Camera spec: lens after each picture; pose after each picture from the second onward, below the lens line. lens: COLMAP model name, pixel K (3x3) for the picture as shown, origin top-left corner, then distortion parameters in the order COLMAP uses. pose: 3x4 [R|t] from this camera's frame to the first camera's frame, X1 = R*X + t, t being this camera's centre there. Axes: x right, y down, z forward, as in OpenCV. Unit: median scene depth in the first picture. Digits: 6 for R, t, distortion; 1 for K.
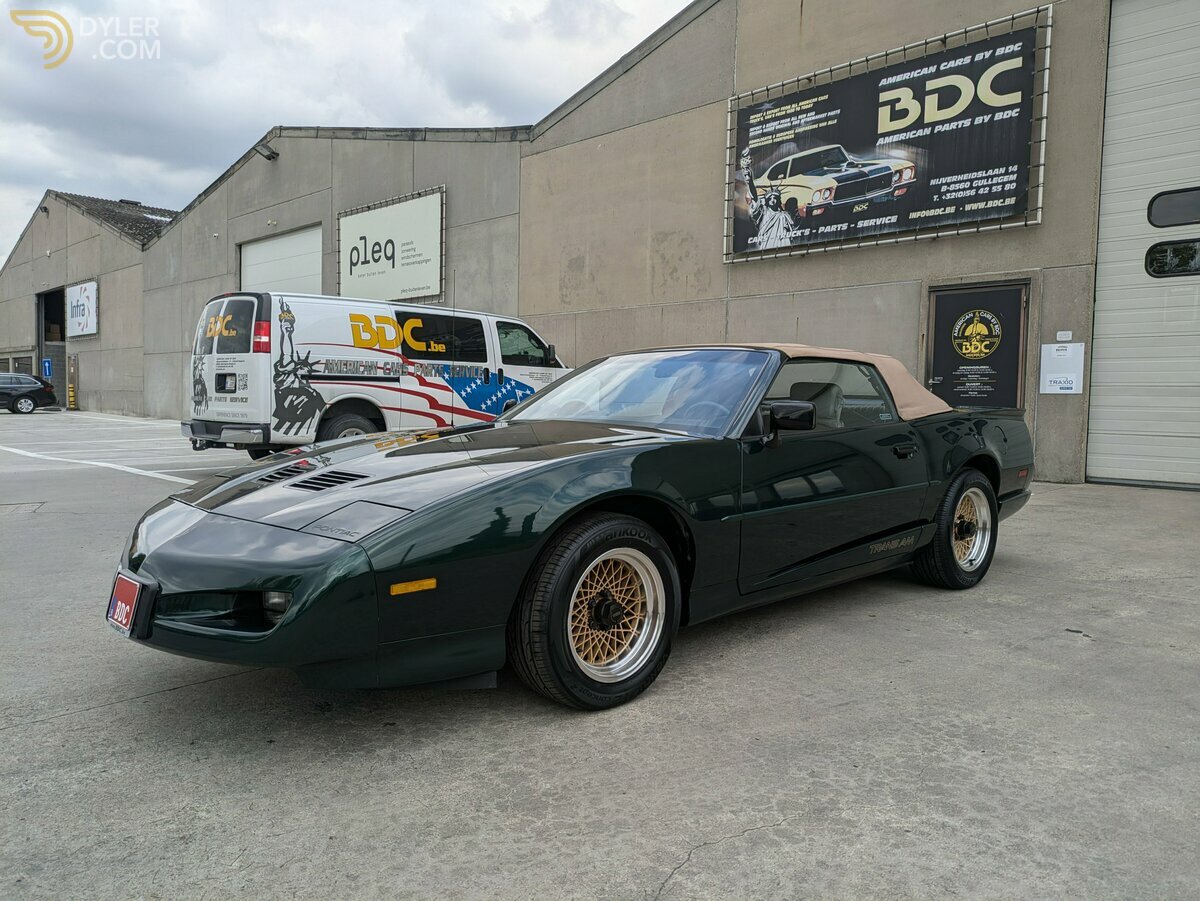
lens RADIAL K [[891.1, 0, 617.7], [0, 891.1, 451.6], [0, 0, 1]] dist [0.059161, -0.065886]
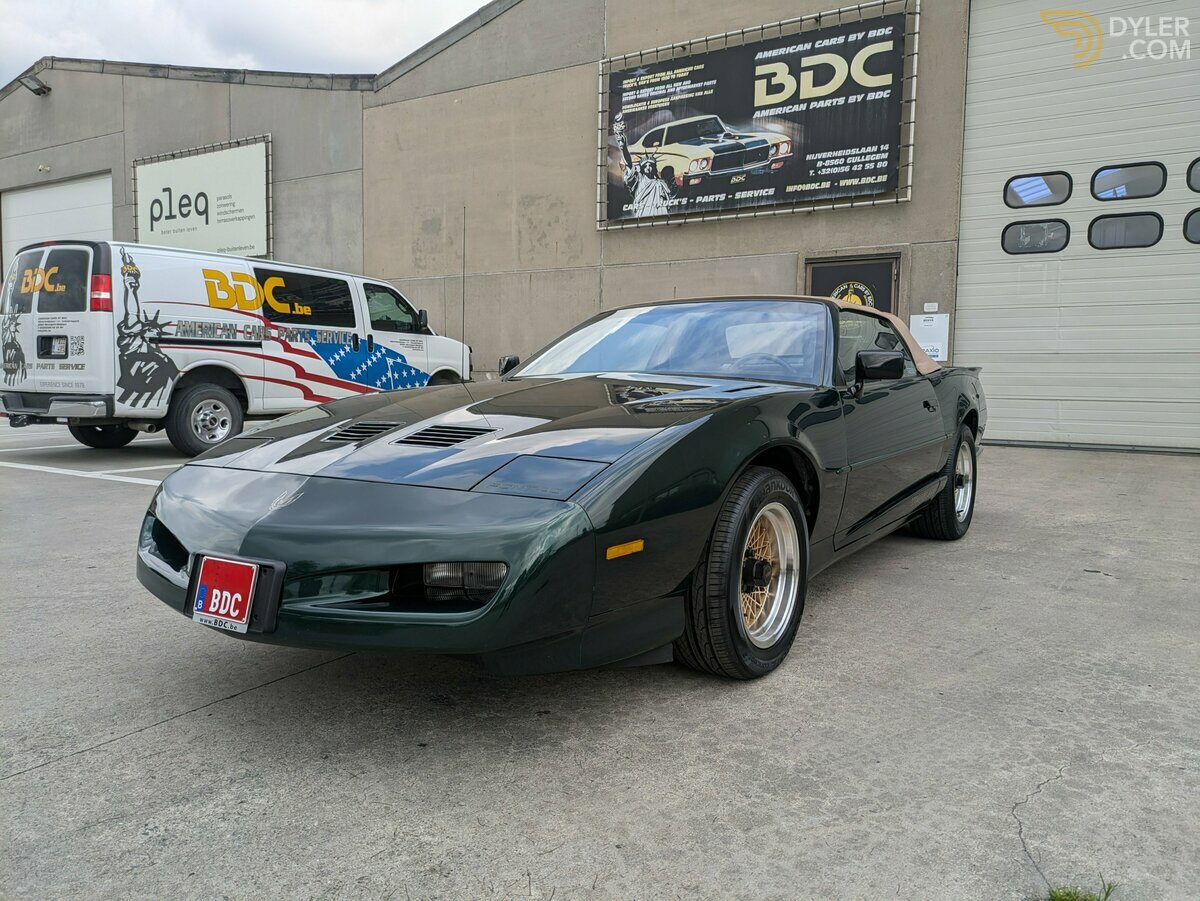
lens RADIAL K [[892.0, 0, 629.6], [0, 892.0, 446.9], [0, 0, 1]] dist [0.056161, -0.064068]
pose [[0.971620, -0.021494, 0.235569, -0.101465], [0.016789, 0.999618, 0.021964, 0.007844], [-0.235951, -0.017385, 0.971610, 0.038840]]
